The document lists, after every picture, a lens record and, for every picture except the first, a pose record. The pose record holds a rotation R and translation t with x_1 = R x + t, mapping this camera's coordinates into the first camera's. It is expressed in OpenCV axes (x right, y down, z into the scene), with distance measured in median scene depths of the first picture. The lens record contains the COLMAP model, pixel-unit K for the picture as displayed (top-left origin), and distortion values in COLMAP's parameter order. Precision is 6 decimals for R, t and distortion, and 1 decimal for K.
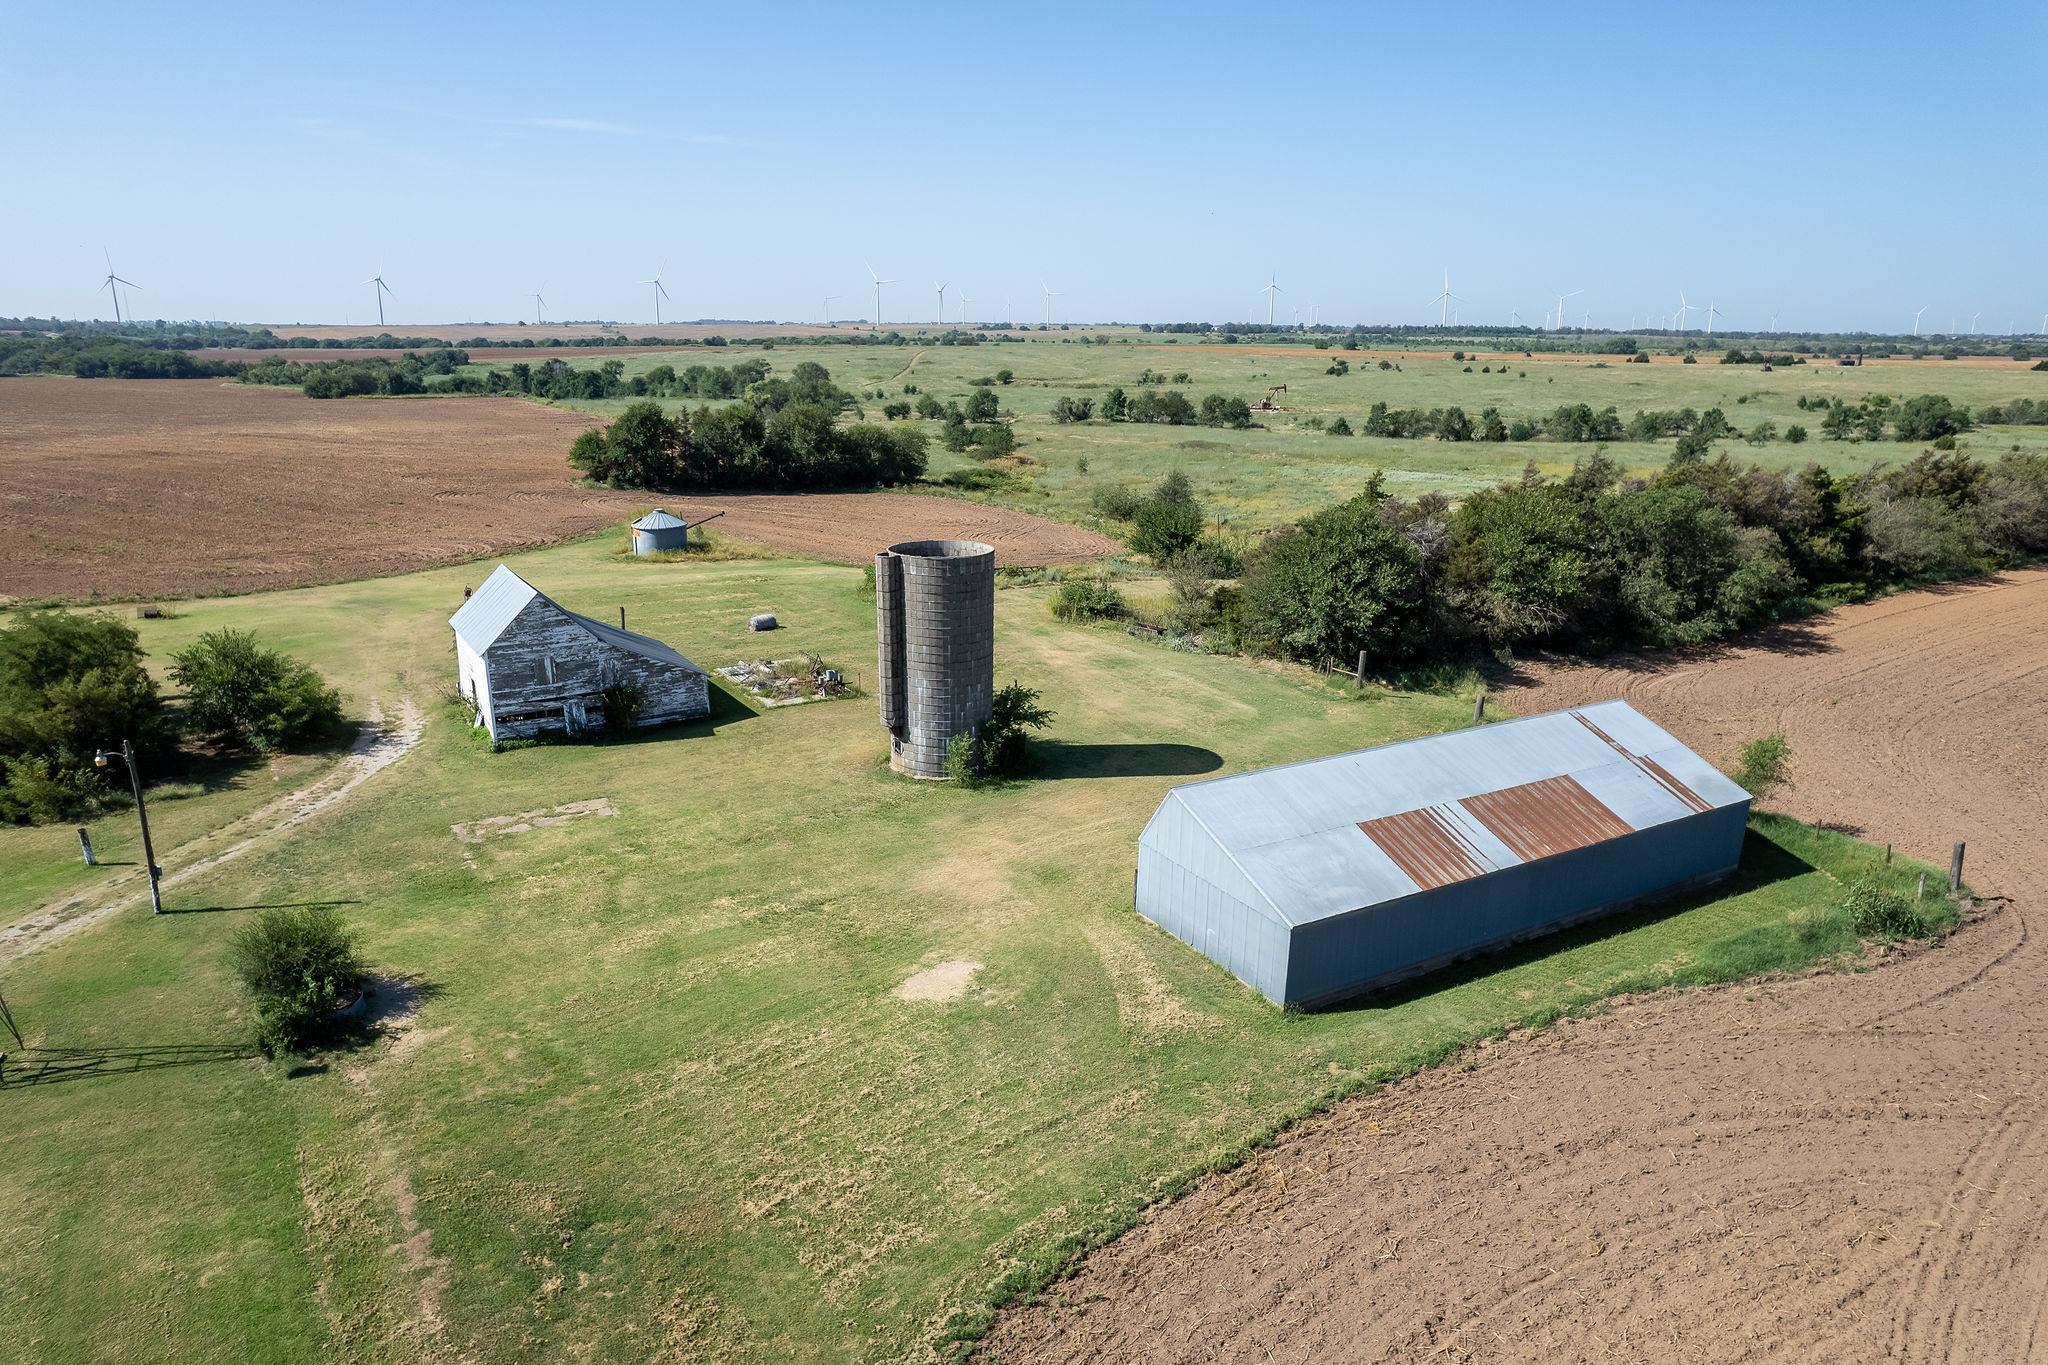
lens RADIAL K [[1310.1, 0, 1014.5], [0, 1310.1, 694.8], [0, 0, 1]] dist [-0.073129, 0.062383]
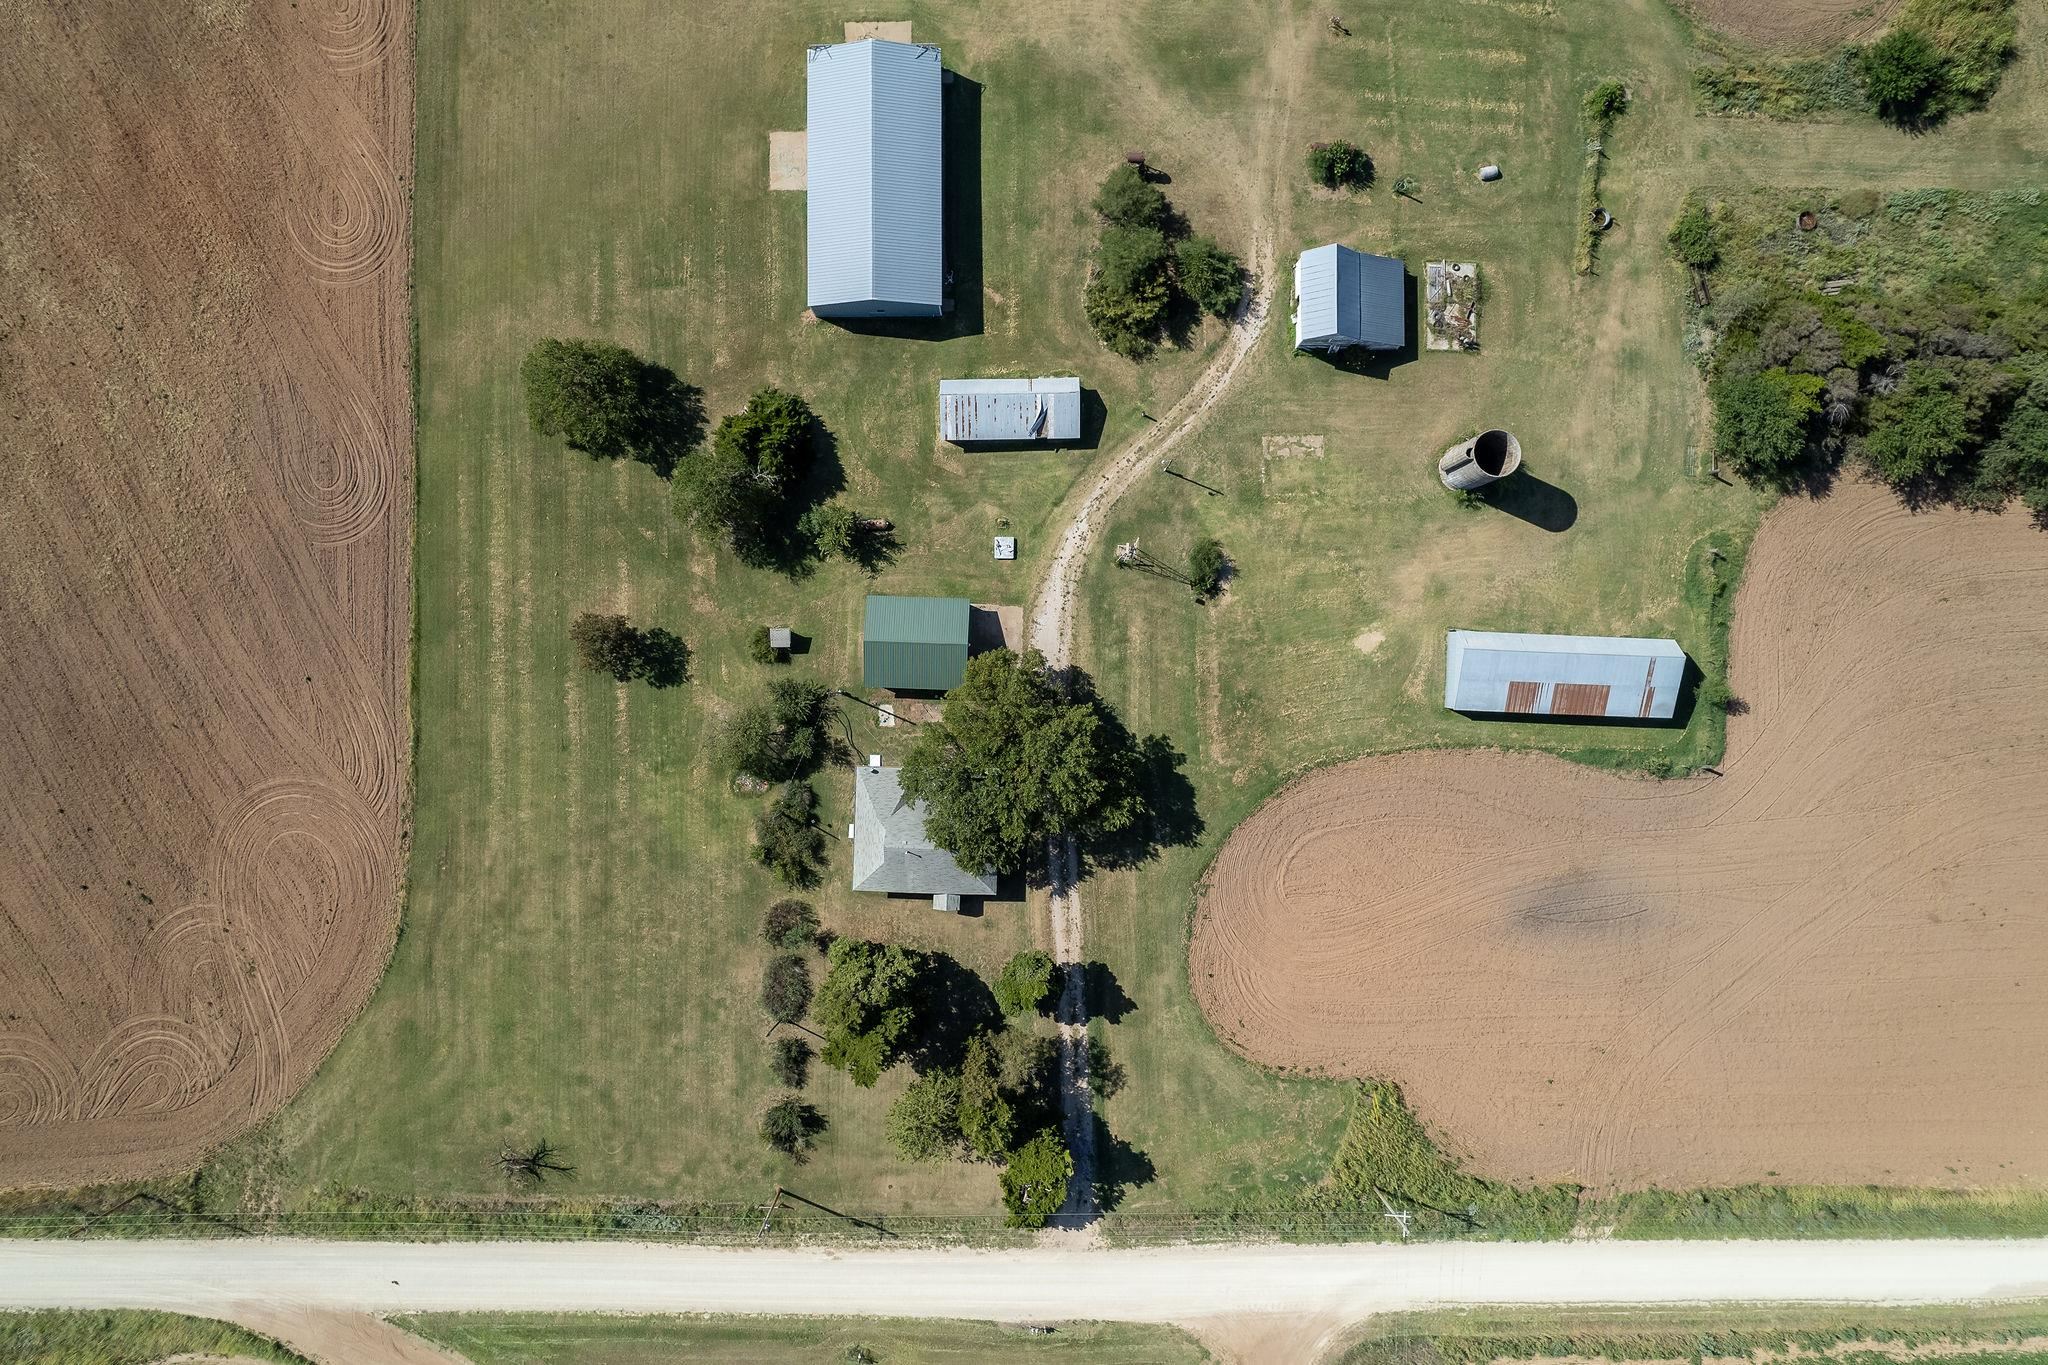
lens RADIAL K [[1310.1, 0, 1023.1], [0, 1310.1, 677.7], [0, 0, 1]] dist [-0.073129, 0.062383]
pose [[0.854398, 0.519619, 0.000494, -0.518722], [-0.140852, 0.230685, 0.962780, -1.924805], [0.500165, -0.822667, 0.270287, -0.282272]]
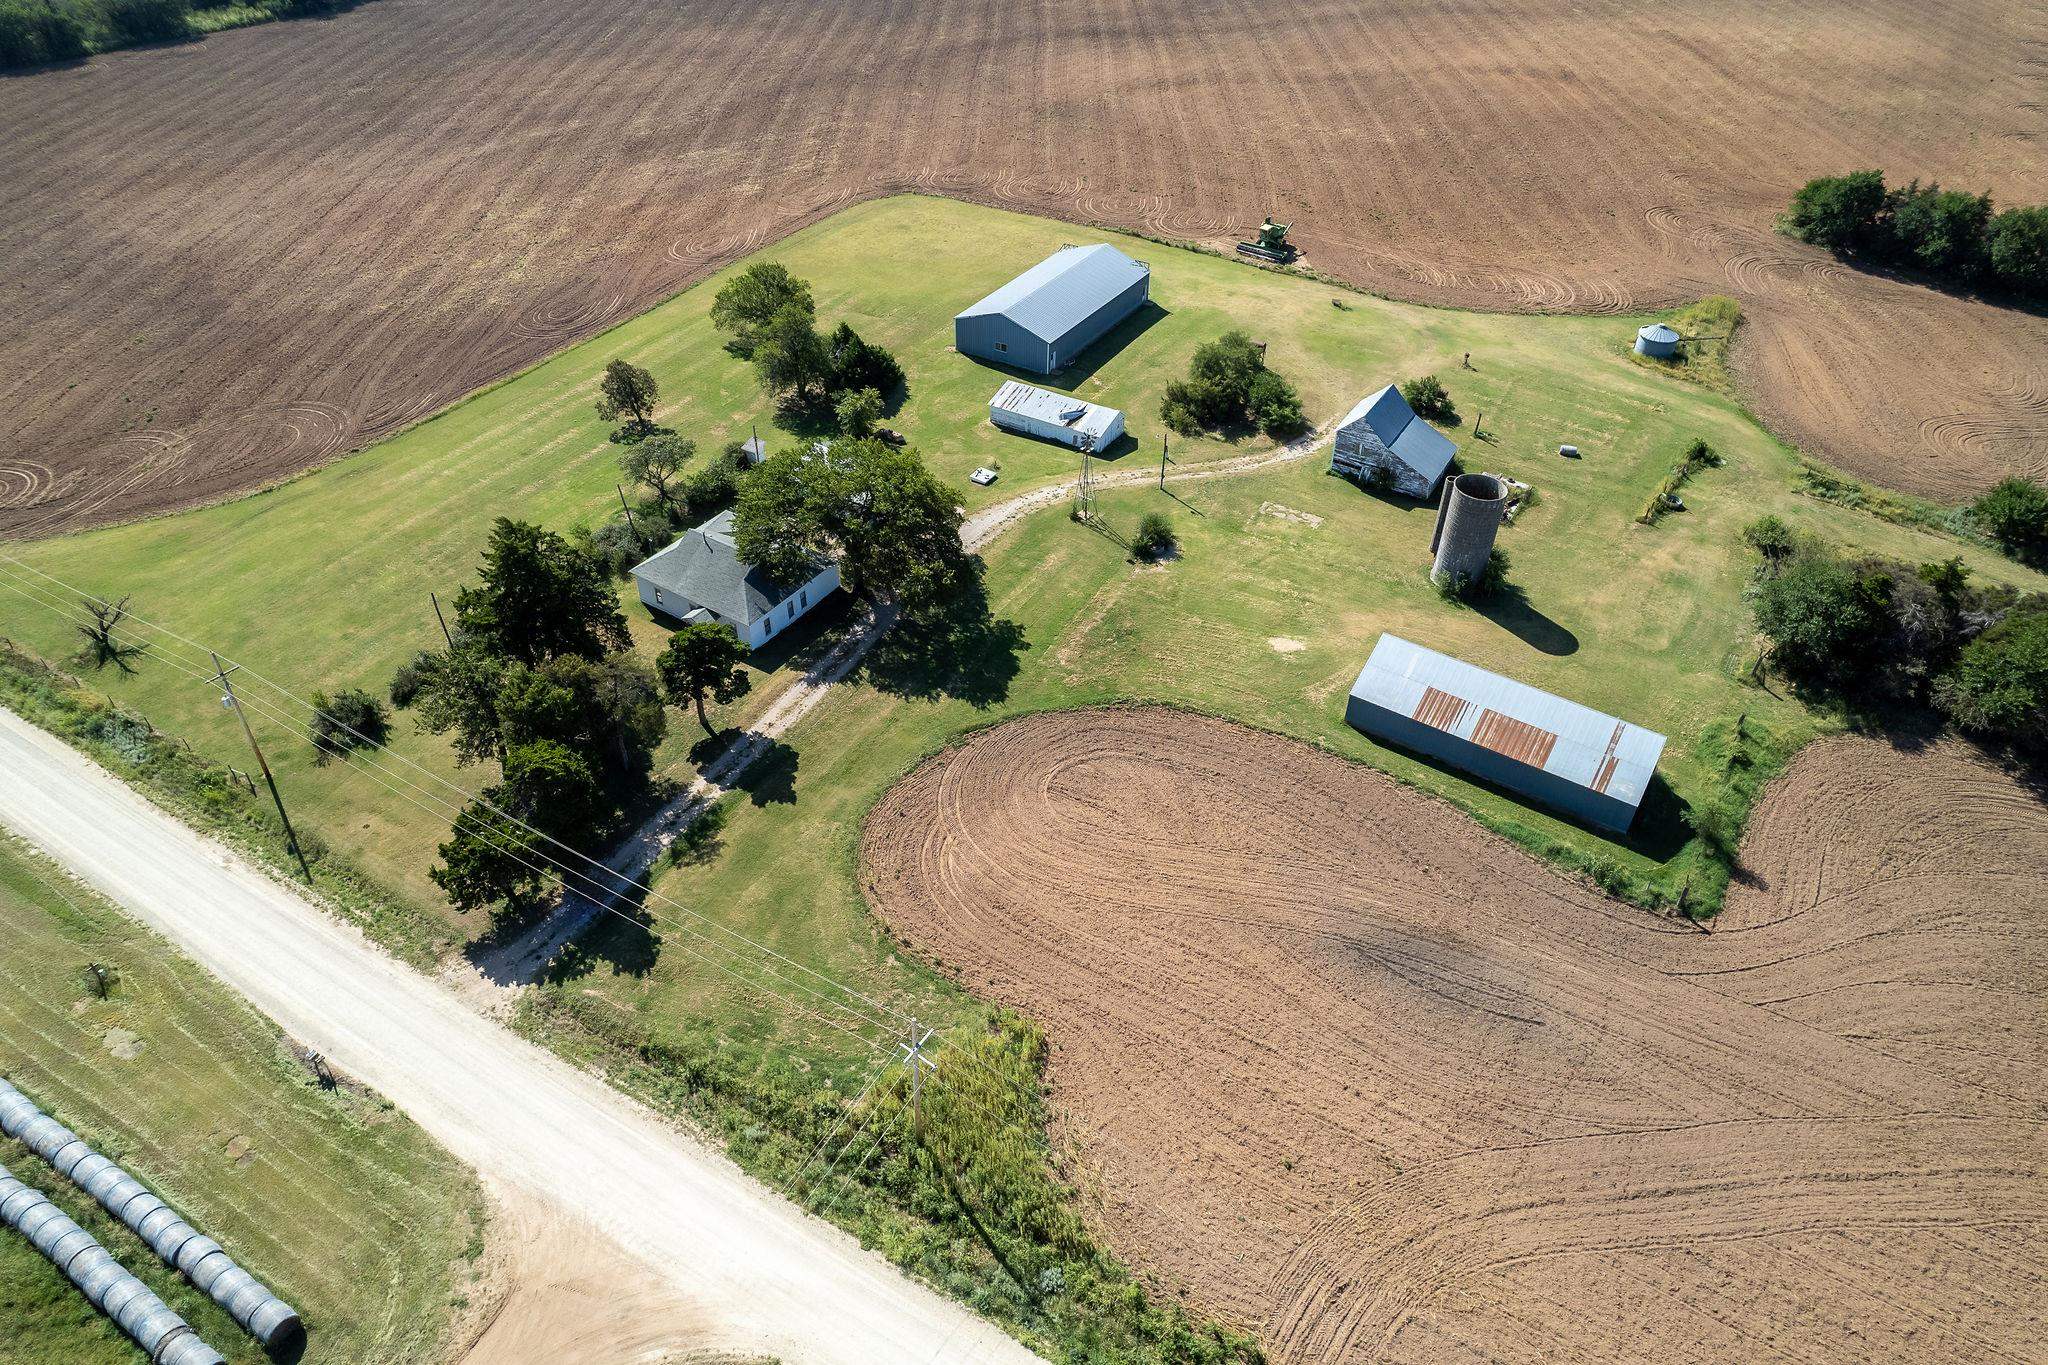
lens RADIAL K [[1310.1, 0, 1016.5], [0, 1310.1, 685.0], [0, 0, 1]] dist [-0.073129, 0.062383]
pose [[0.452312, 0.562005, -0.692506, 1.137338], [-0.251087, 0.825310, 0.505785, -0.668228], [0.855786, -0.054893, 0.514410, -0.643116]]
